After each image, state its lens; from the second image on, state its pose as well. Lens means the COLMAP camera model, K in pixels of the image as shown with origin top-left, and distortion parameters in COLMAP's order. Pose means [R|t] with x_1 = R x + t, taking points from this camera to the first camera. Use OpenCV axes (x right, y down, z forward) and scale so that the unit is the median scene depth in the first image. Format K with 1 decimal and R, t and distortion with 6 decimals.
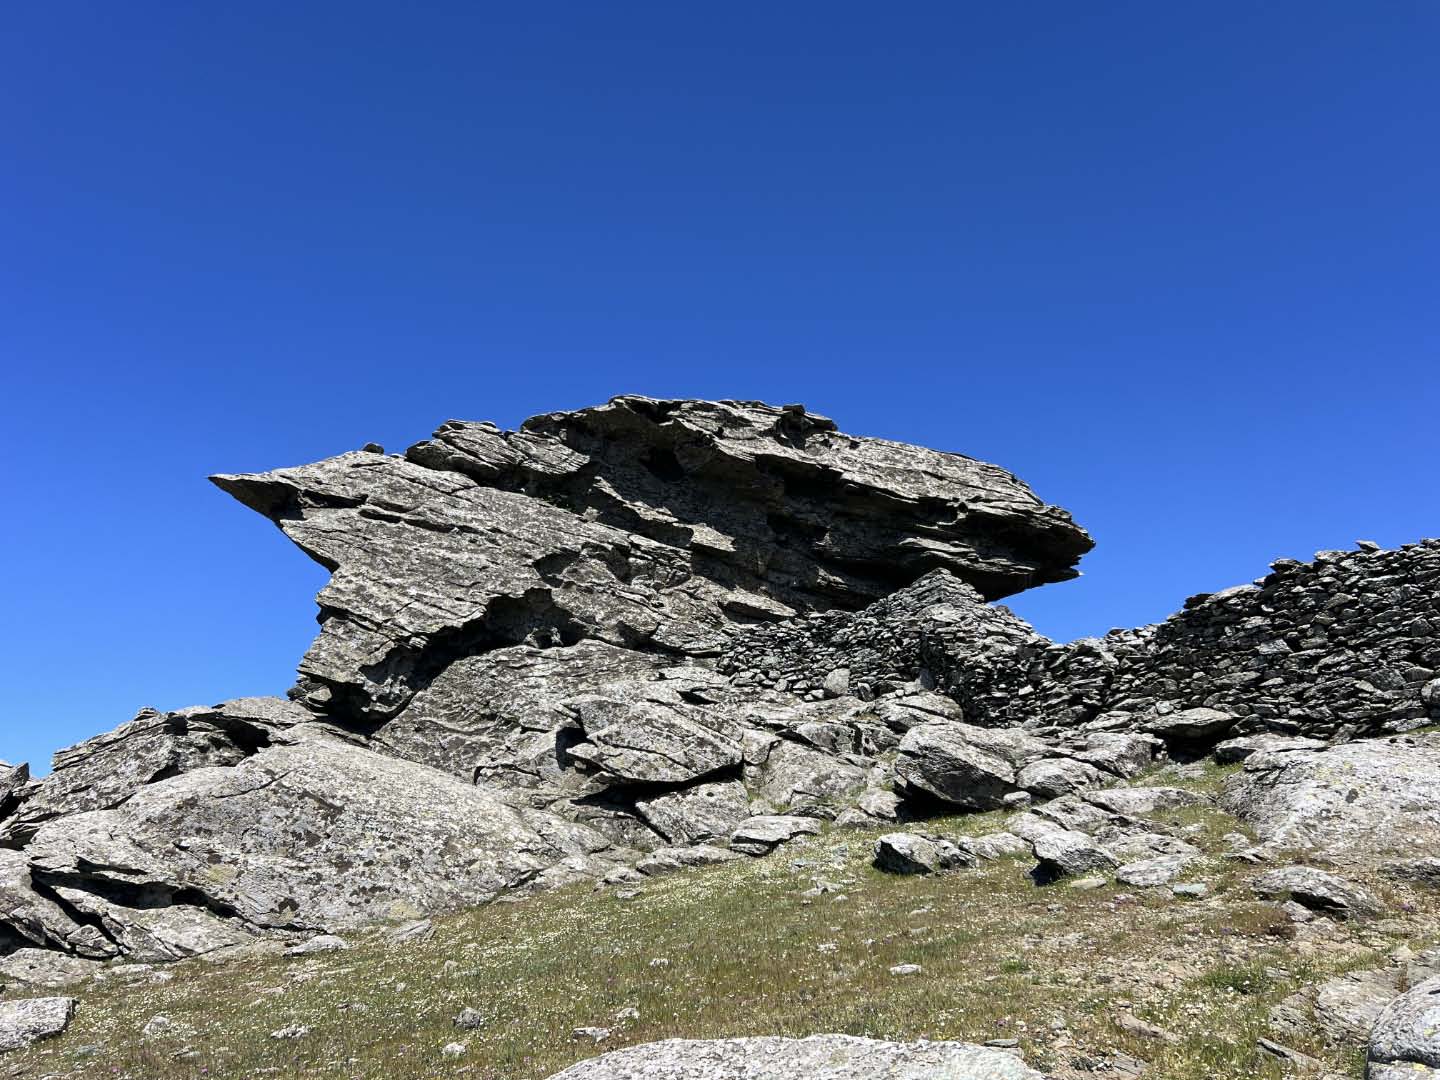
lens RADIAL K [[1089.5, 0, 714.0], [0, 1089.5, 550.7], [0, 0, 1]] dist [0.036449, -0.019341]
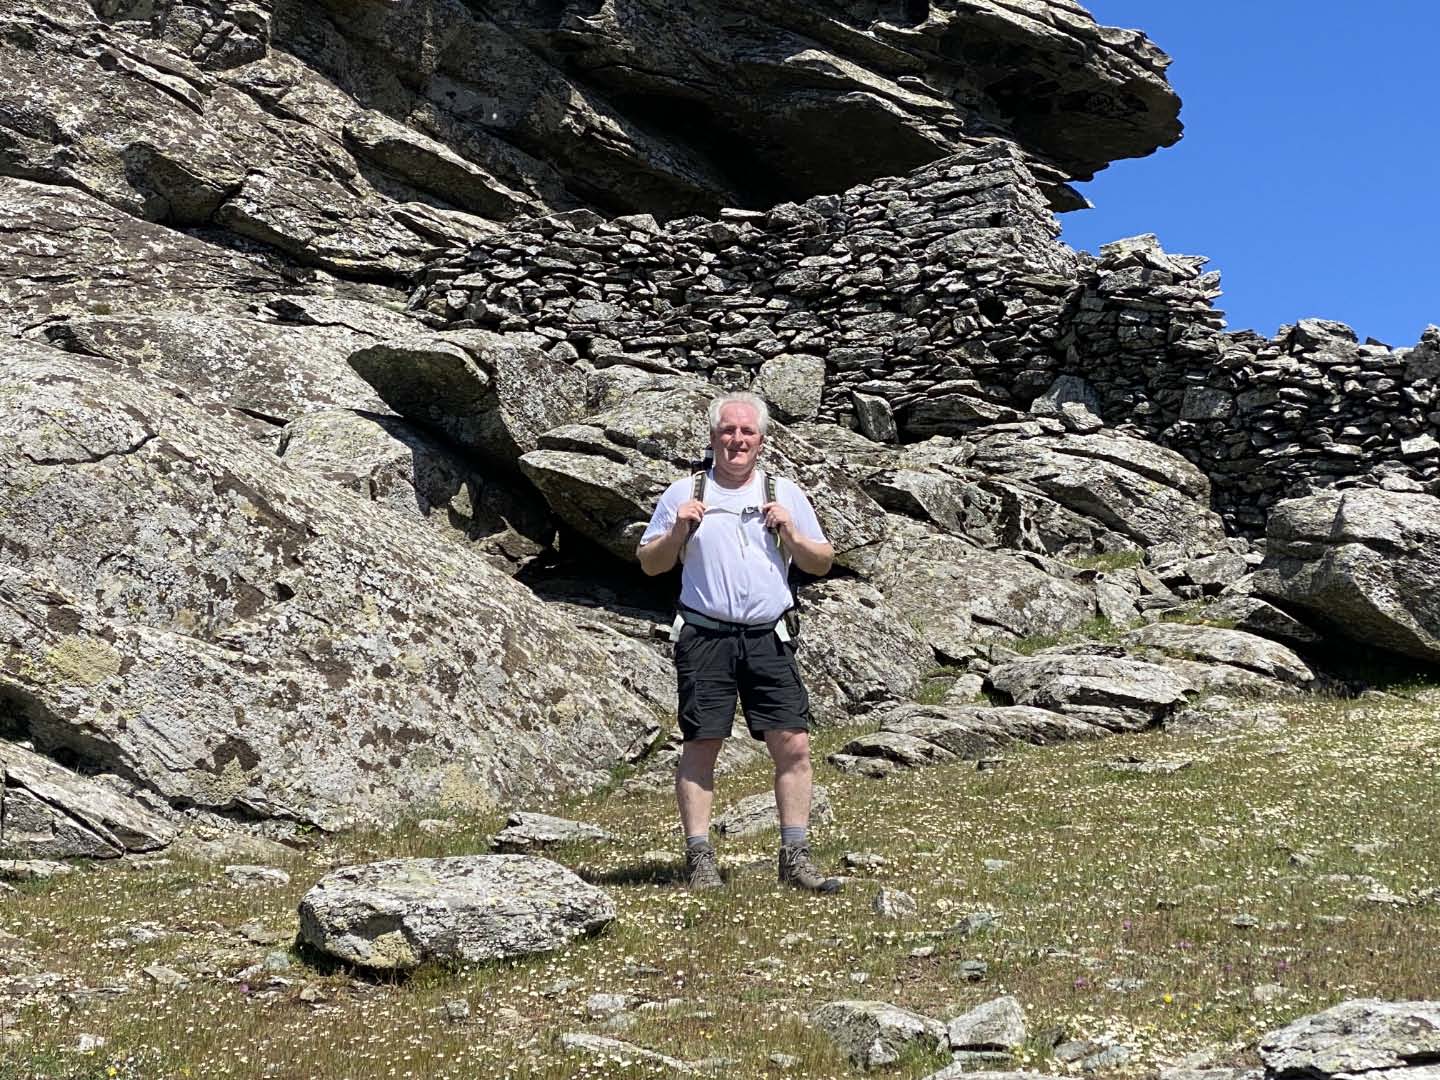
lens RADIAL K [[3246.2, 0, 728.5], [0, 3246.2, 538.5], [0, 0, 1]] dist [0.205405, 0.000000]
pose [[0.873628, 0.100211, 0.476164, -0.462316], [-0.164664, 0.981715, 0.095505, 0.064197], [-0.457886, -0.161843, 0.874155, -0.041813]]
